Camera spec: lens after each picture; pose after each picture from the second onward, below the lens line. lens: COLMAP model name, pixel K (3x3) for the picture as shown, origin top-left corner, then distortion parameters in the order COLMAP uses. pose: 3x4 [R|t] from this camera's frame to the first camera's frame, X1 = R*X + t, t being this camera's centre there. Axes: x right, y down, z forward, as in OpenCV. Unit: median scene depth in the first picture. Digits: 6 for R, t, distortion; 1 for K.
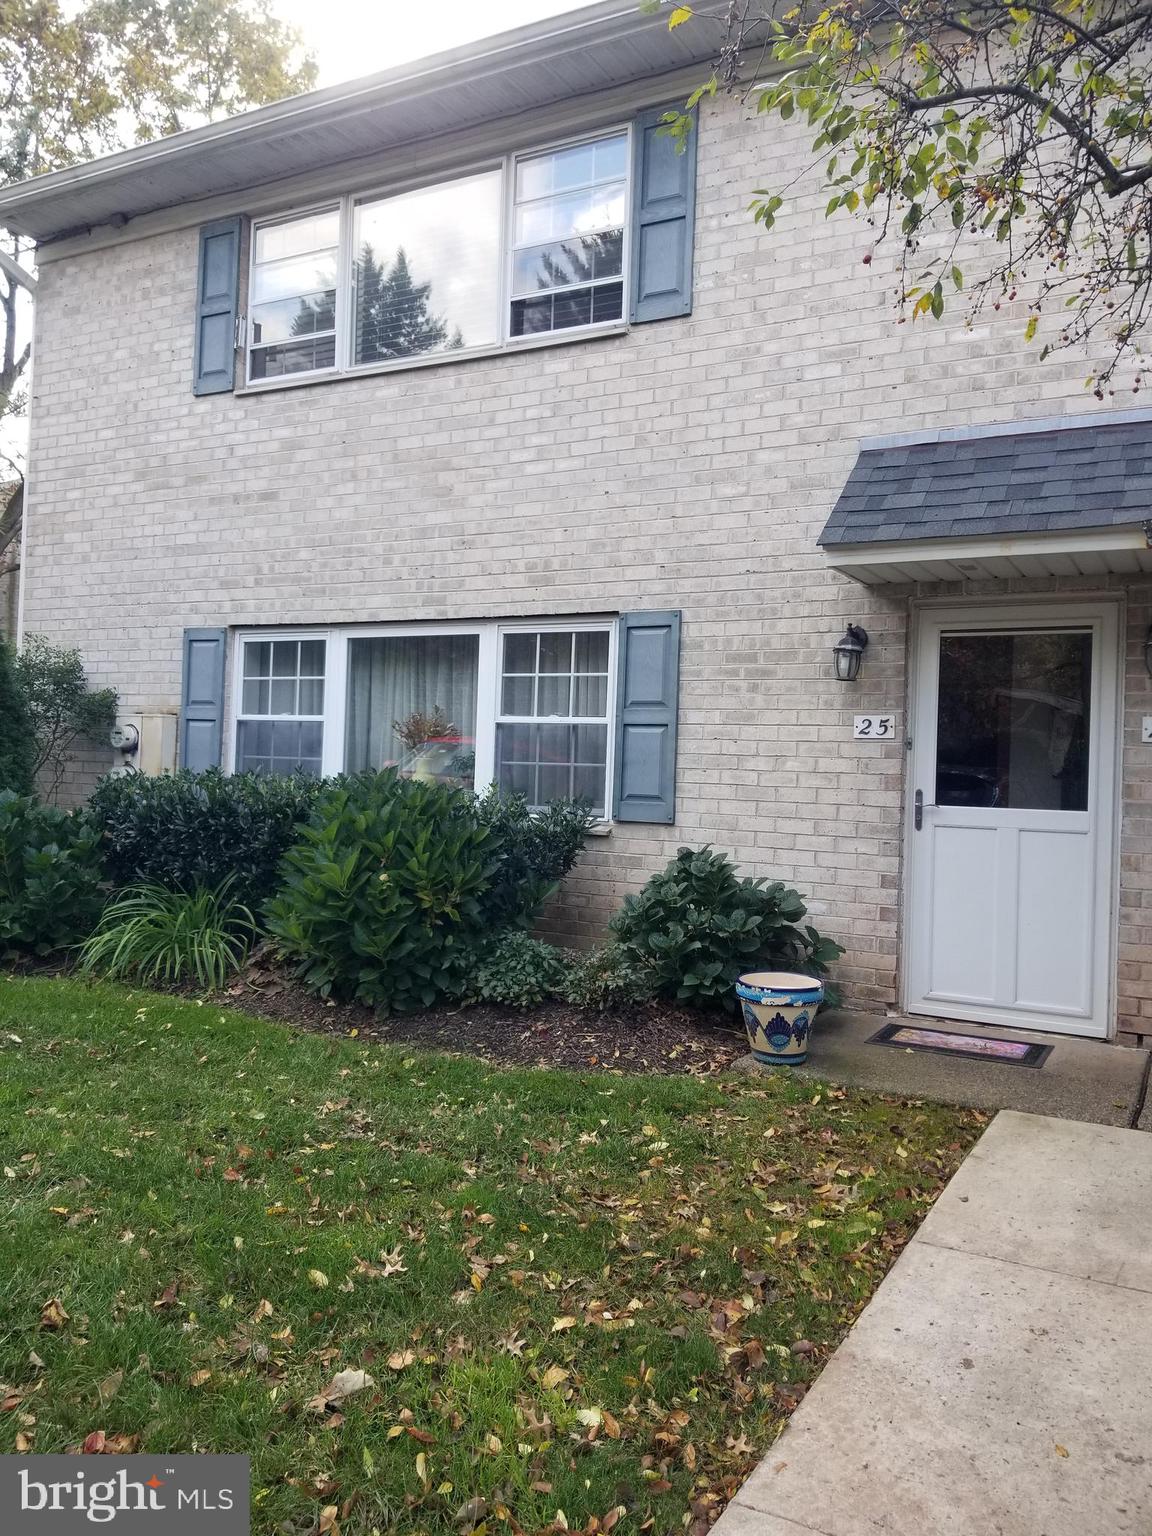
lens RADIAL K [[1202.7, 0, 576.3], [0, 1202.7, 764.4], [0, 0, 1]] dist [0.041349, -0.062269]
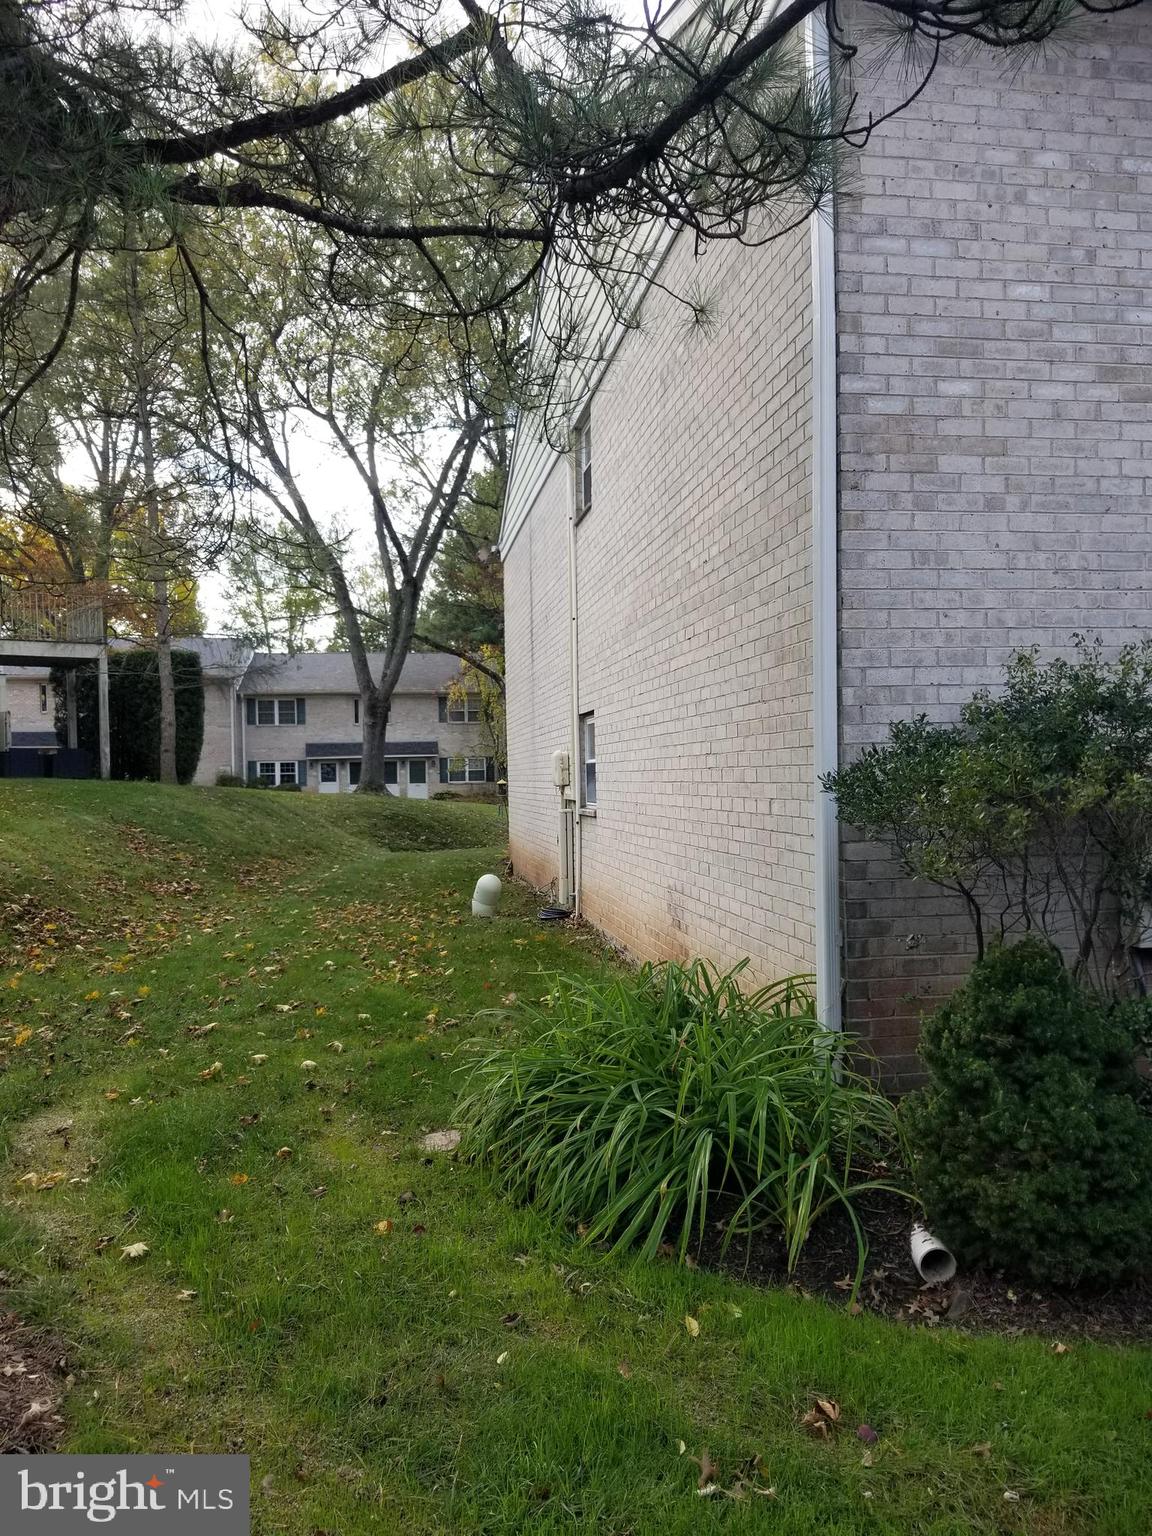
lens RADIAL K [[1202.7, 0, 576.2], [0, 1202.7, 769.5], [0, 0, 1]] dist [0.041349, -0.062269]
pose [[0.792134, -0.048857, 0.608389, -0.916877], [0.036278, 0.998798, 0.032974, -0.070602], [-0.609268, -0.004048, 0.792954, 0.665477]]
